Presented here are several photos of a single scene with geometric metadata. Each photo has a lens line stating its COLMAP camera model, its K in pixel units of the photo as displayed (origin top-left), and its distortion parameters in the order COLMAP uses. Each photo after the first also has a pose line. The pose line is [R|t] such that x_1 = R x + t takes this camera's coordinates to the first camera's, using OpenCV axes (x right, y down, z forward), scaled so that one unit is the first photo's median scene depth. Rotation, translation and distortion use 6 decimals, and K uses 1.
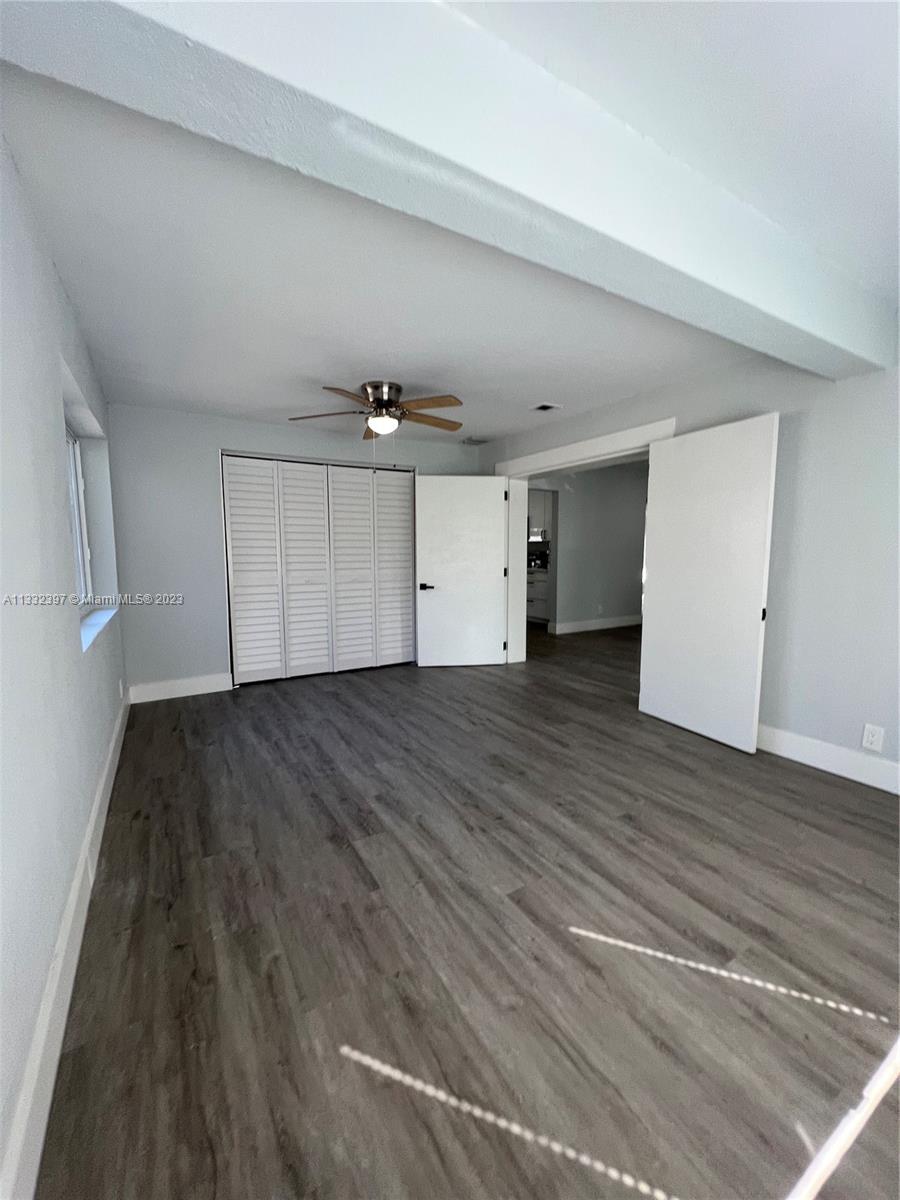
lens RADIAL K [[482.0, 0, 447.8], [0, 482.0, 603.1], [0, 0, 1]] dist [-0.001578, 0.001230]
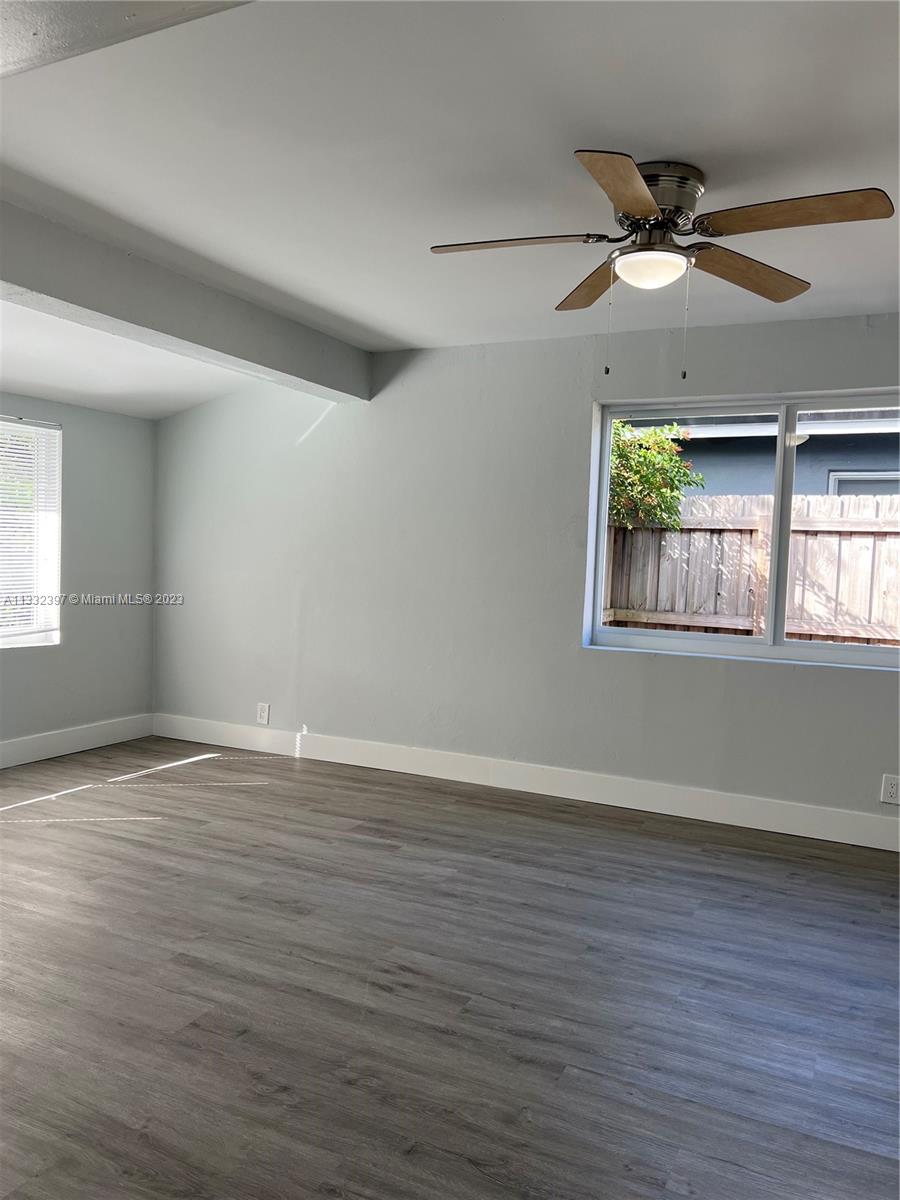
lens RADIAL K [[905.9, 0, 457.1], [0, 905.9, 600.2], [0, 0, 1]] dist [0.049456, -0.066704]
pose [[-0.833941, 0.002535, -0.551847, 0.647427], [-0.090436, 0.985842, 0.141194, -0.261087], [0.544392, 0.167655, -0.821906, 2.308173]]
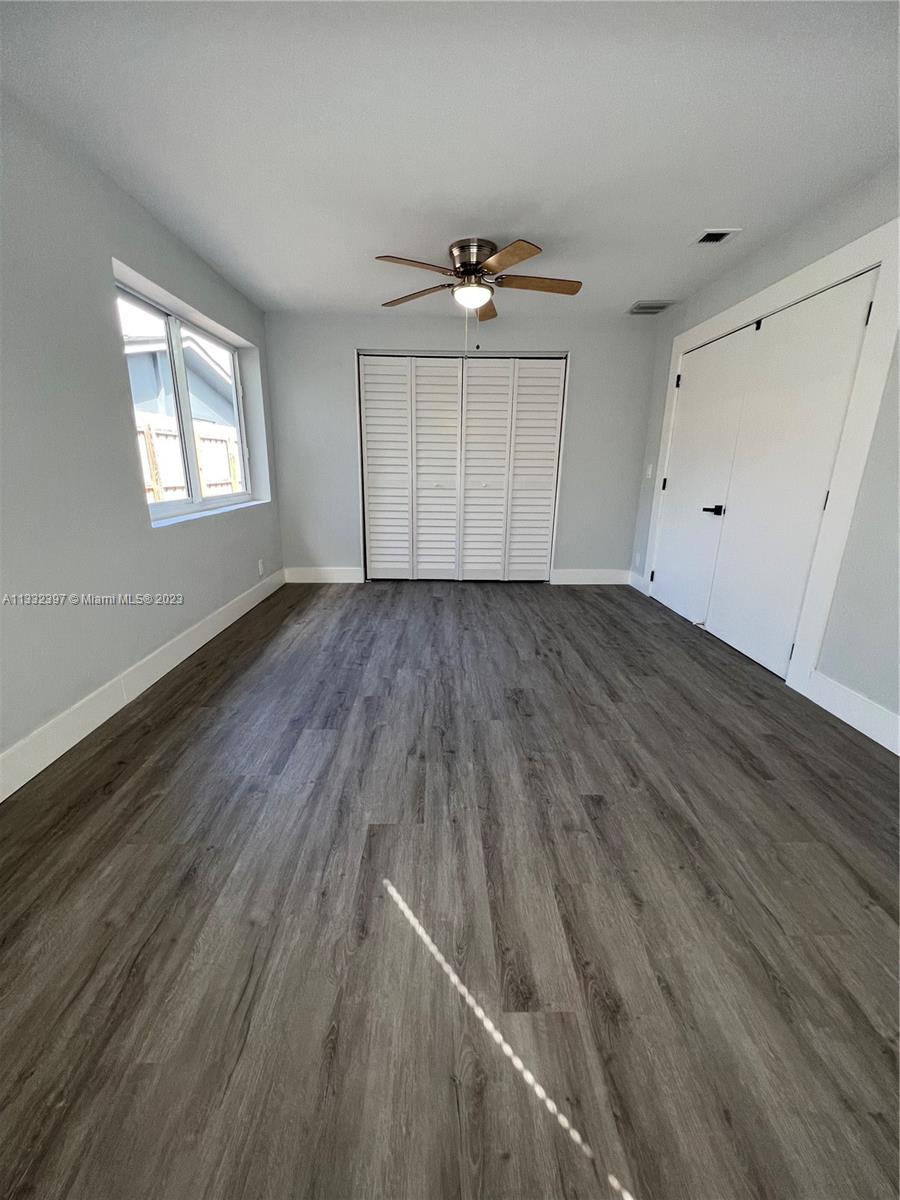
lens RADIAL K [[482.0, 0, 447.8], [0, 482.0, 602.2], [0, 0, 1]] dist [-0.001578, 0.001230]
pose [[0.869732, 0.149006, -0.470493, 0.443675], [-0.067780, 0.980363, 0.185187, 0.009089], [0.488848, -0.129173, 0.862752, 0.242149]]
